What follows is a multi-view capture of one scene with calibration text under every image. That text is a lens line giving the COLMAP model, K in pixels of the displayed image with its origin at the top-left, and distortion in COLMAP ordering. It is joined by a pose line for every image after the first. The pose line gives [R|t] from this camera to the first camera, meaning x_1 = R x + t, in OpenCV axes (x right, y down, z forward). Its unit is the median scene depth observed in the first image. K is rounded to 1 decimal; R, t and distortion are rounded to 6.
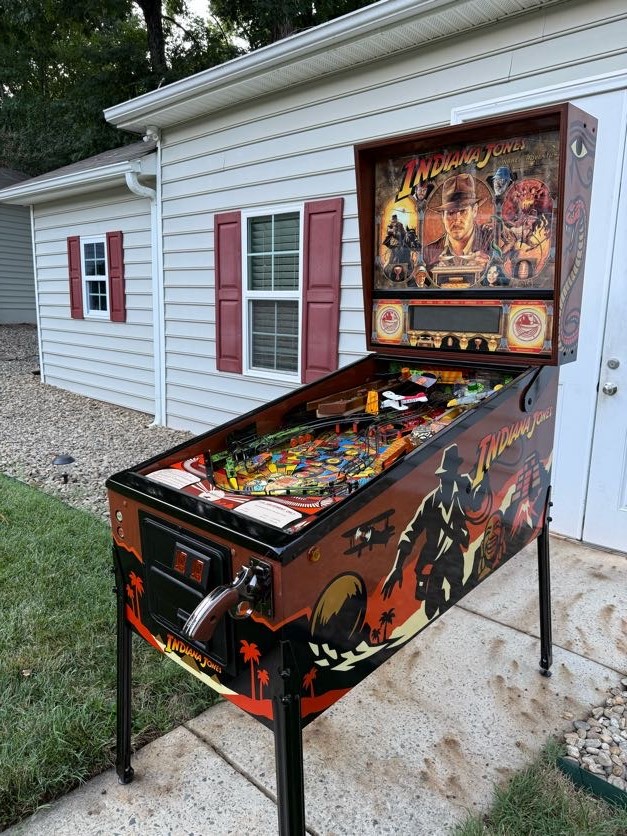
lens RADIAL K [[581.8, 0, 317.9], [0, 581.8, 413.3], [0, 0, 1]] dist [0.177923, -0.346257]
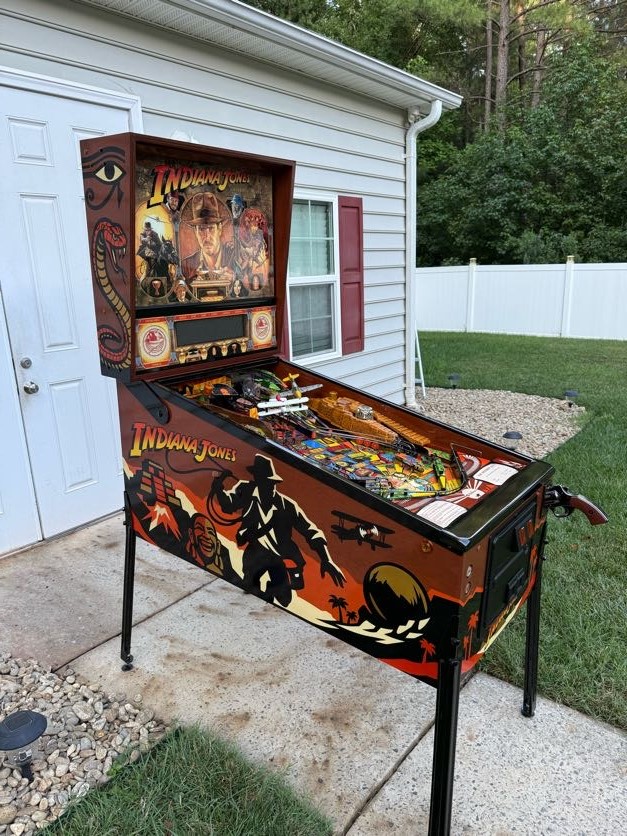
lens RADIAL K [[581.8, 0, 317.9], [0, 581.8, 413.3], [0, 0, 1]] dist [0.177923, -0.346257]
pose [[-0.053581, -0.258674, 0.964478, -0.858430], [0.218088, 0.939517, 0.264095, -0.263622], [-0.974457, 0.224491, 0.006073, 0.868396]]
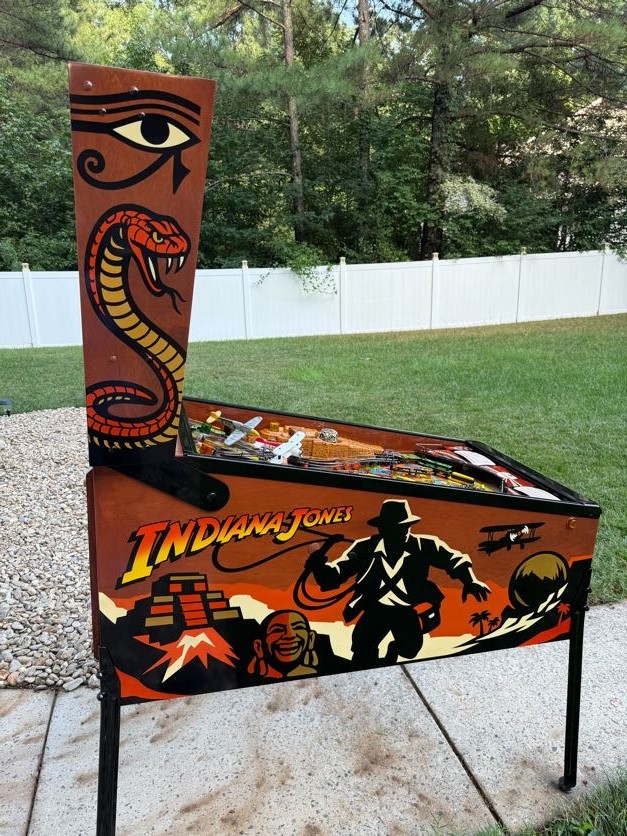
lens RADIAL K [[581.8, 0, 317.9], [0, 581.8, 413.3], [0, 0, 1]] dist [0.177923, -0.346257]
pose [[-0.839858, -0.146031, 0.522794, -0.347279], [0.097082, 0.907191, 0.409364, -0.408064], [-0.534054, 0.394561, -0.747735, 1.517868]]
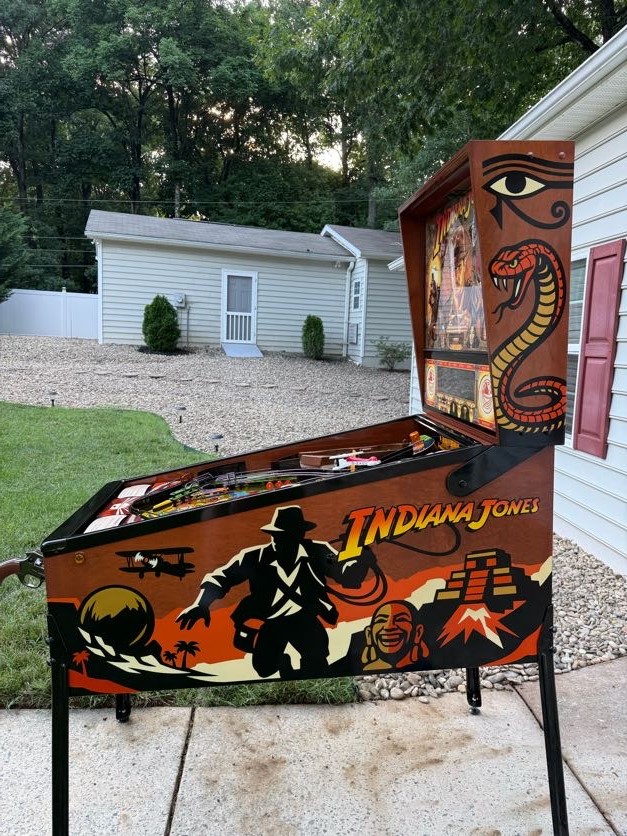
lens RADIAL K [[581.8, 0, 317.9], [0, 581.8, 413.3], [0, 0, 1]] dist [0.177923, -0.346257]
pose [[0.723173, 0.082491, -0.685723, 0.714170], [-0.139159, 0.989883, -0.027678, -0.062218], [0.676502, 0.115440, 0.727336, 0.220146]]
